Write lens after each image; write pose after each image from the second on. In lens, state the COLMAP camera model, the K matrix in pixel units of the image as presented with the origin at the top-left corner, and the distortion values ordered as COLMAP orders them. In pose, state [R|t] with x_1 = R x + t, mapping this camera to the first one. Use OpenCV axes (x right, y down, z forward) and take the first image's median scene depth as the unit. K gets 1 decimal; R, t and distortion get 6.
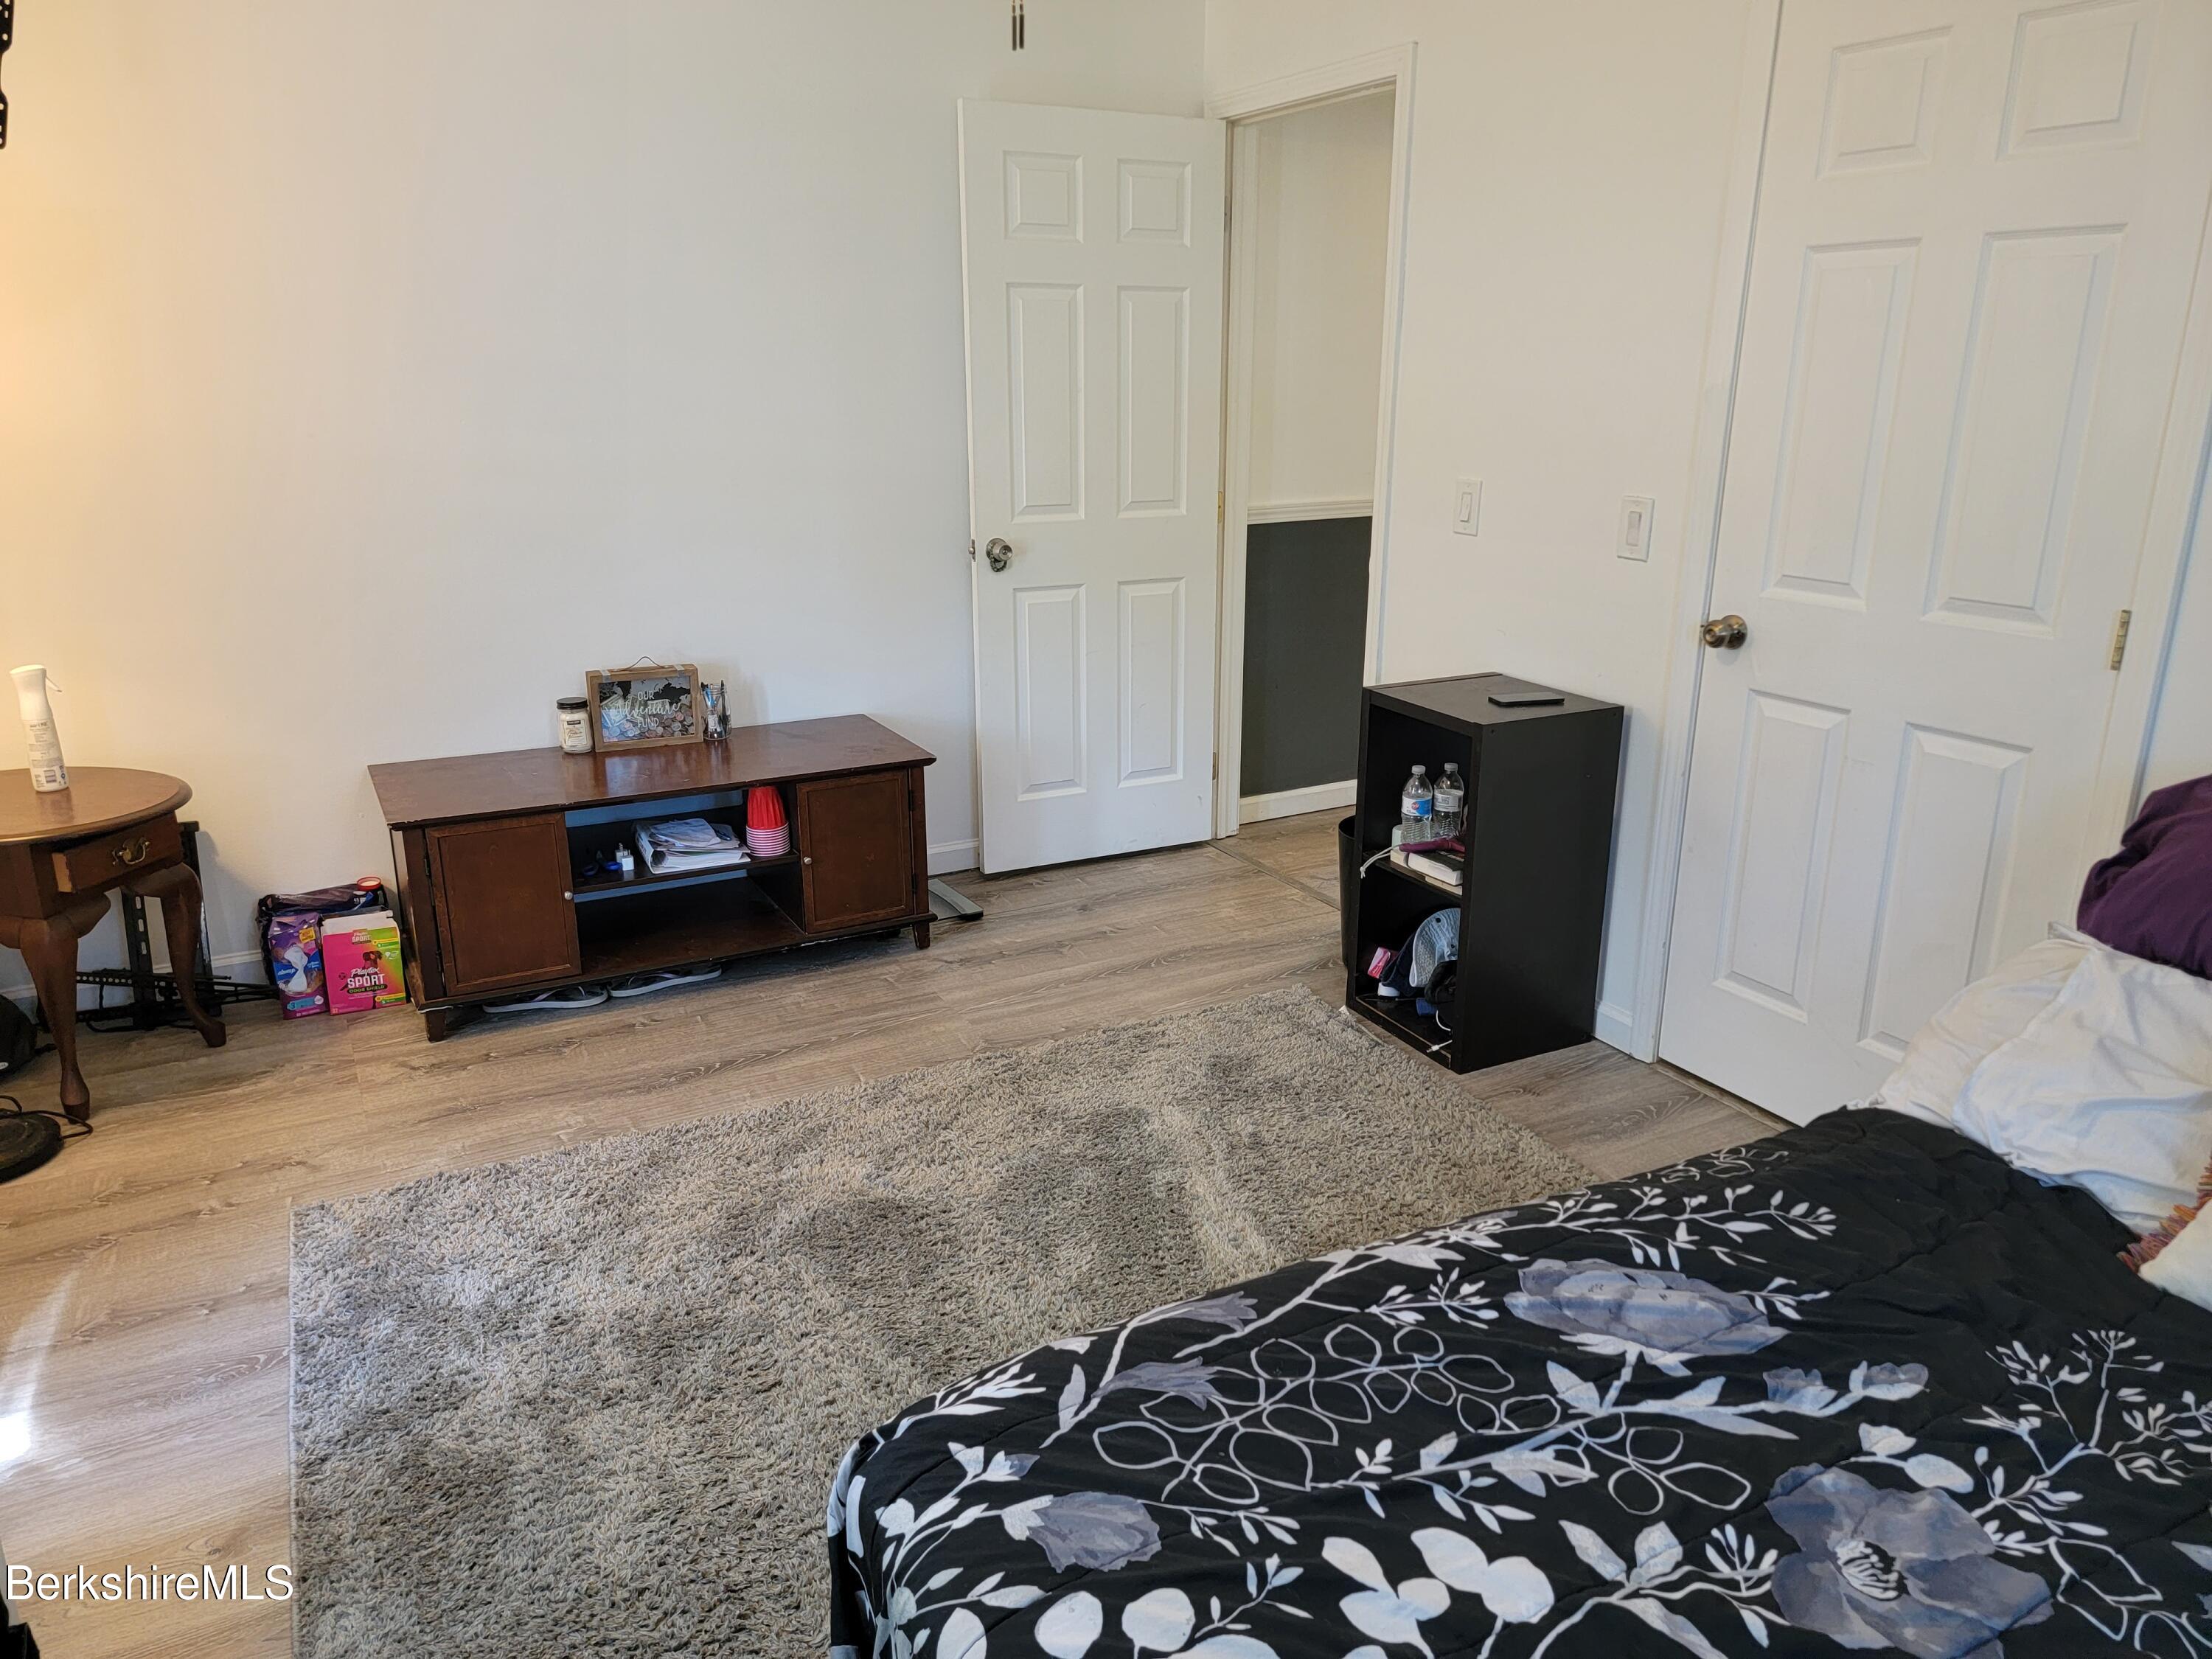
lens RADIAL K [[1544.1, 0, 1106.0], [0, 1544.1, 829.5], [0, 0, 1]] dist [0.072253, -0.069057]
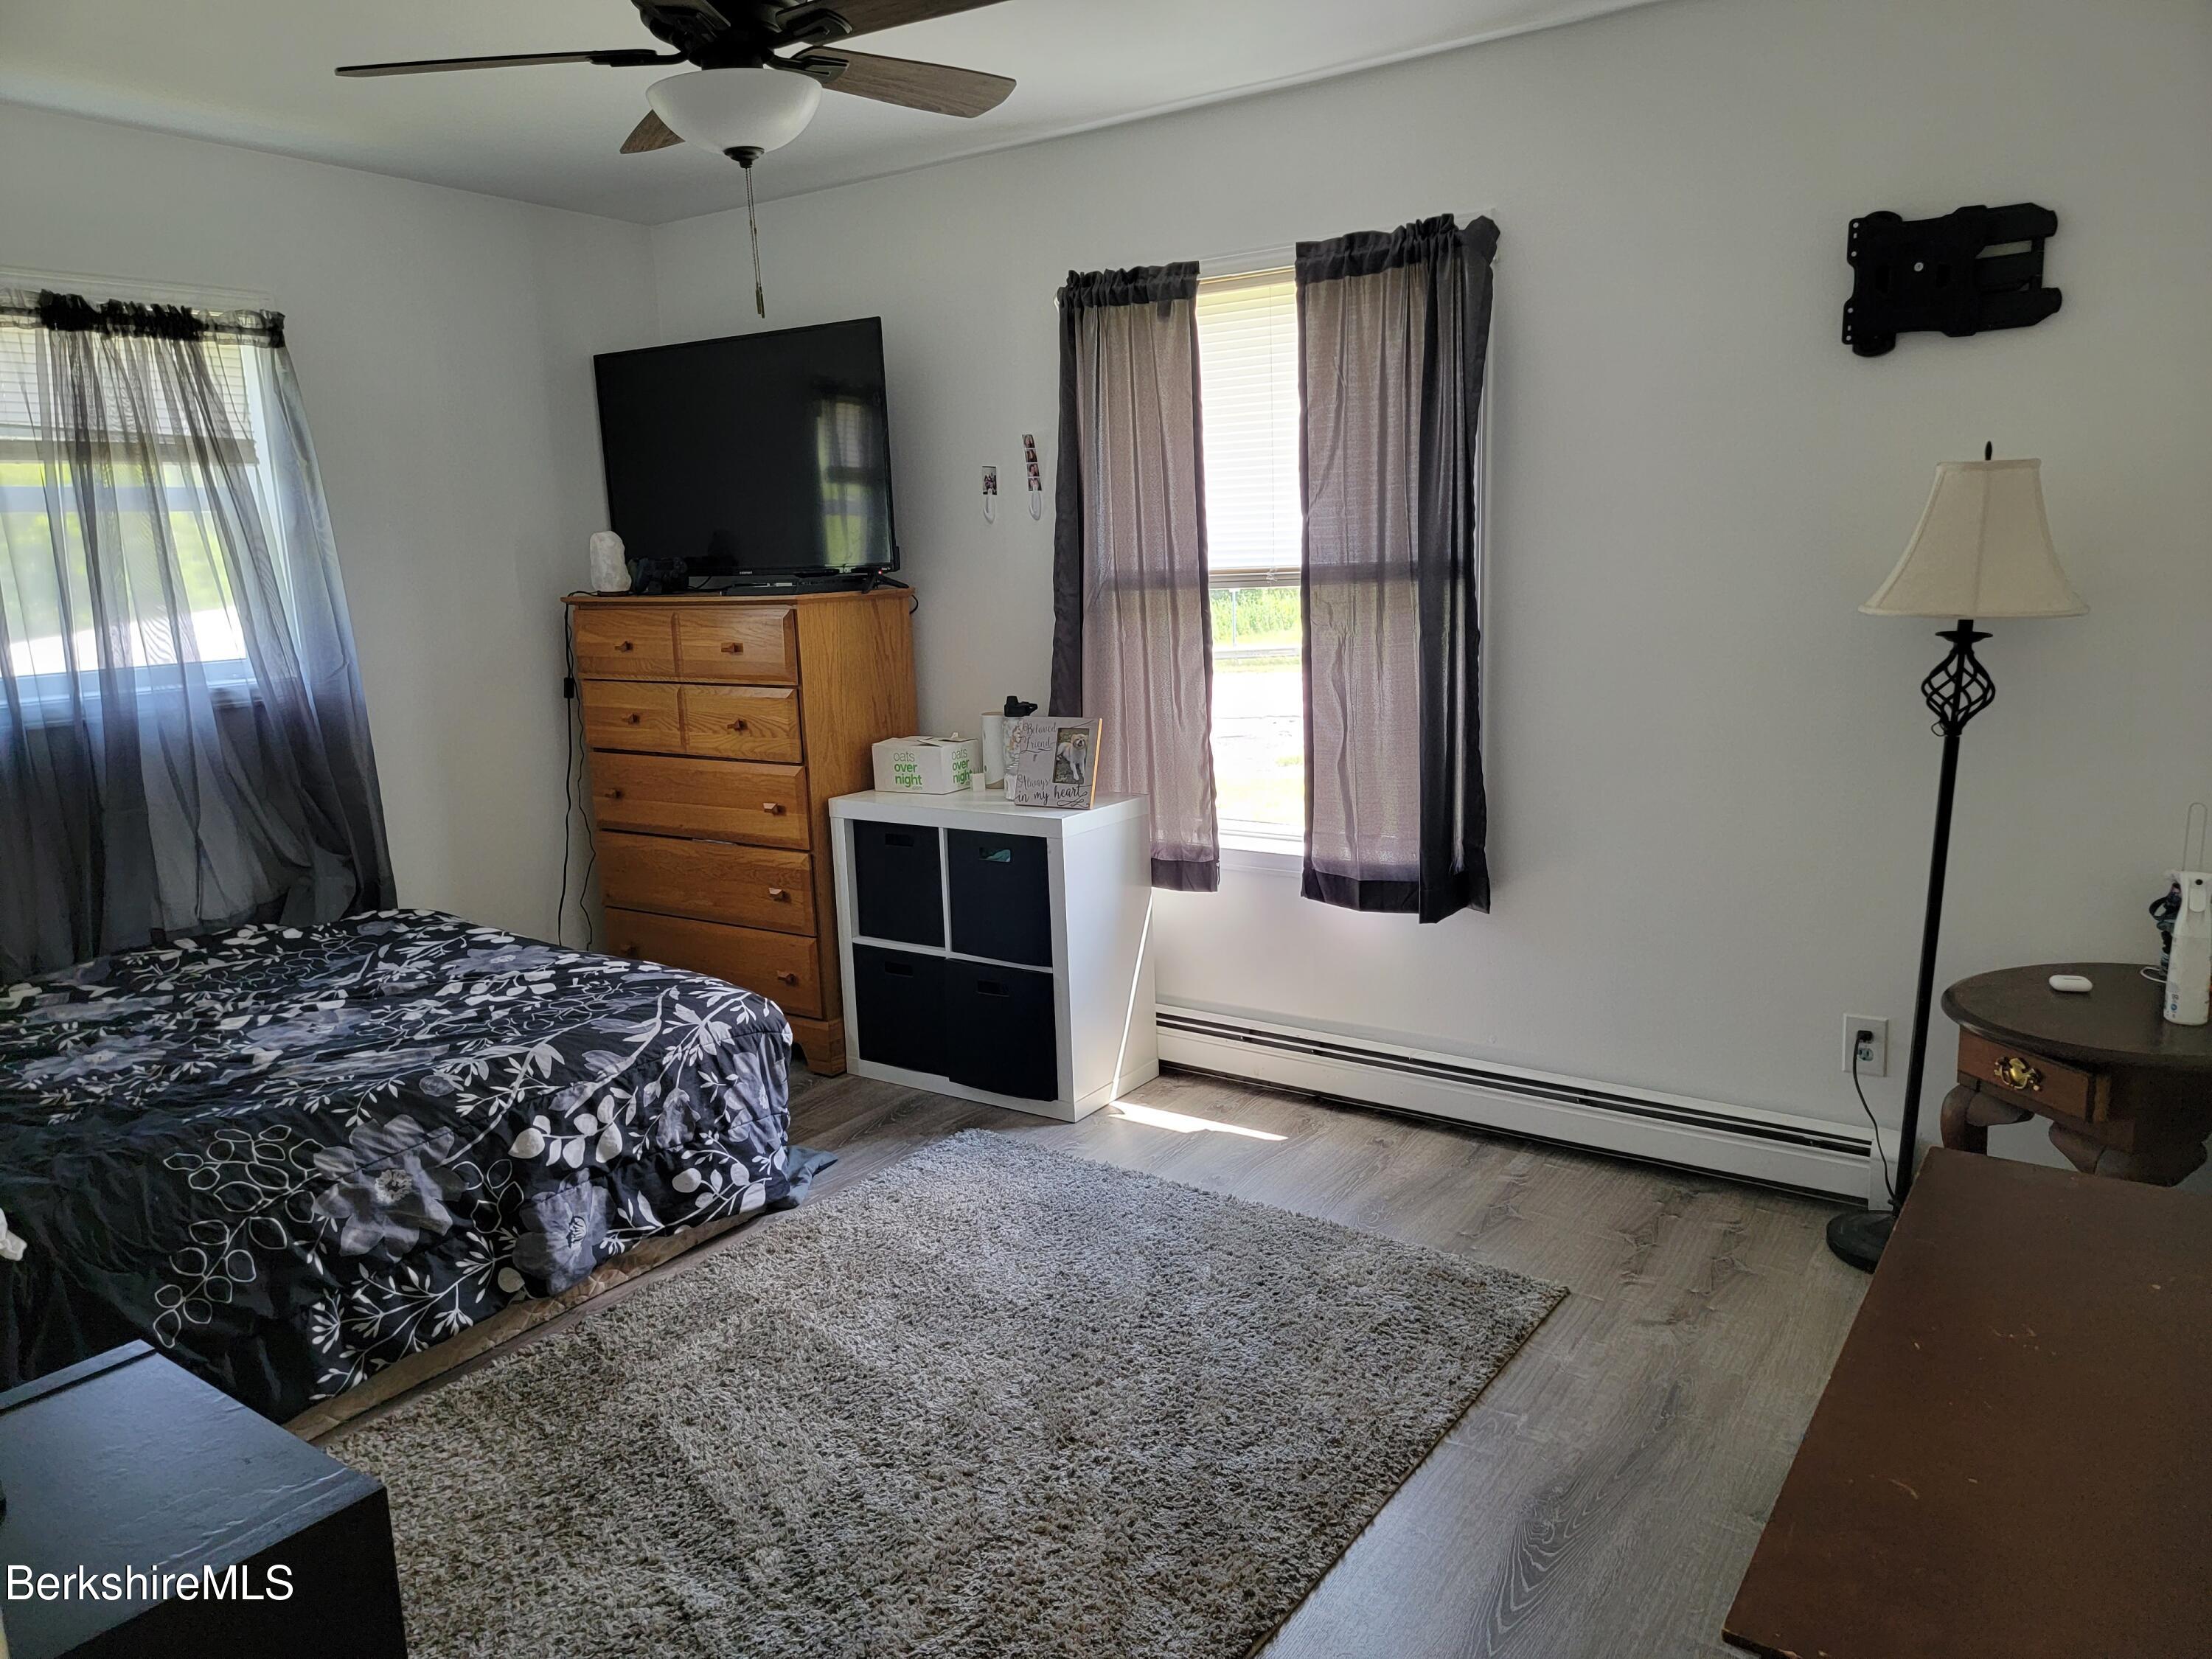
lens RADIAL K [[1544.1, 0, 1106.0], [0, 1544.1, 829.5], [0, 0, 1]] dist [0.072253, -0.069057]
pose [[-0.896113, 0.111589, -0.429569, 0.345897], [-0.099272, 0.892959, 0.439055, -0.871285], [0.432581, 0.436087, -0.789114, 2.870239]]
